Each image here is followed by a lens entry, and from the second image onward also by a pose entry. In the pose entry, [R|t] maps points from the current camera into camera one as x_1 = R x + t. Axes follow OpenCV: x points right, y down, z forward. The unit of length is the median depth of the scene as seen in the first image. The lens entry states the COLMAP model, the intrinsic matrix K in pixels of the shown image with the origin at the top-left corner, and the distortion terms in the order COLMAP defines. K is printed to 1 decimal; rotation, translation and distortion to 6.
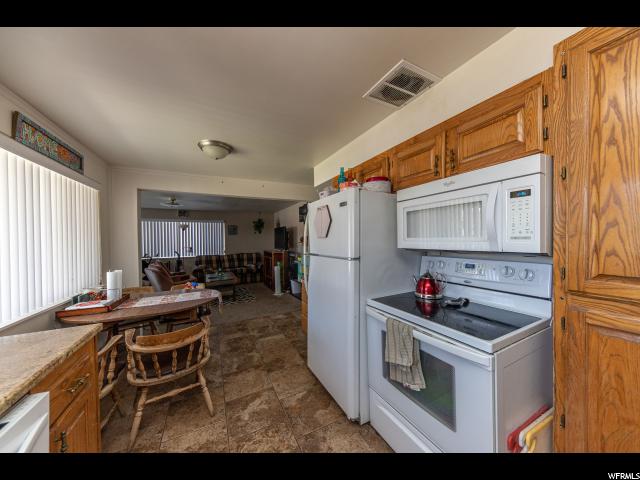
lens RADIAL K [[215.5, 0, 318.9], [0, 215.5, 243.2], [0, 0, 1]] dist [0.000121, 0.000021]
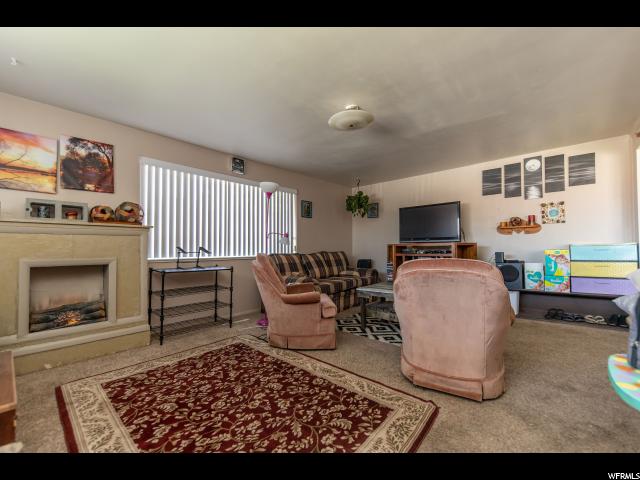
lens RADIAL K [[265.2, 0, 319.6], [0, 265.2, 242.5], [0, 0, 1]] dist [0.001421, -0.000162]
pose [[0.933629, 0.019938, 0.357685, -0.625146], [-0.003897, 0.998956, -0.045513, 0.054839], [-0.358219, 0.041098, 0.932733, 0.375634]]
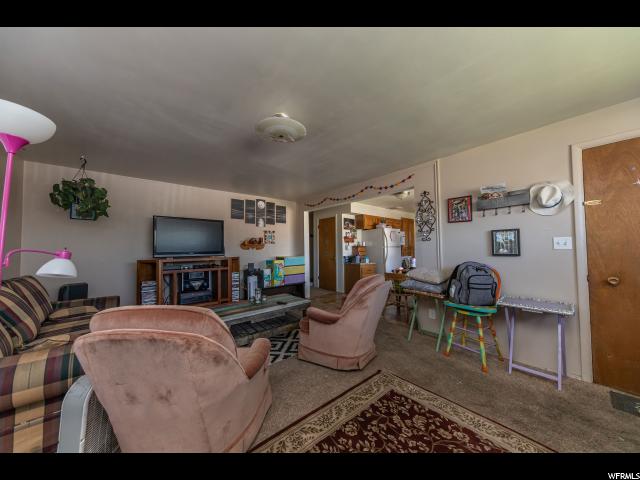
lens RADIAL K [[215.5, 0, 318.9], [0, 215.5, 243.2], [0, 0, 1]] dist [0.000121, 0.000021]
pose [[-0.214905, 0.048268, 0.975442, -0.716636], [0.030833, 0.998615, -0.042622, 0.024218], [-0.976148, 0.020916, -0.216095, 0.695084]]
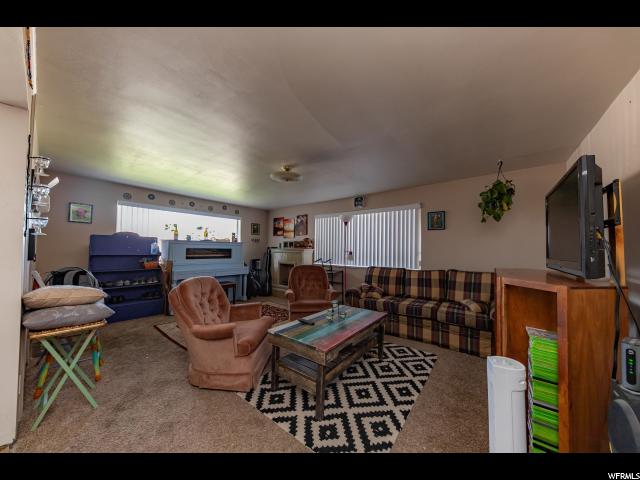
lens RADIAL K [[215.5, 0, 318.9], [0, 215.5, 243.2], [0, 0, 1]] dist [0.000121, 0.000021]
pose [[0.418717, -0.004815, -0.908104, -0.069278], [-0.035591, 0.999131, -0.021709, 0.010360], [0.907419, 0.041410, 0.418181, 0.571149]]
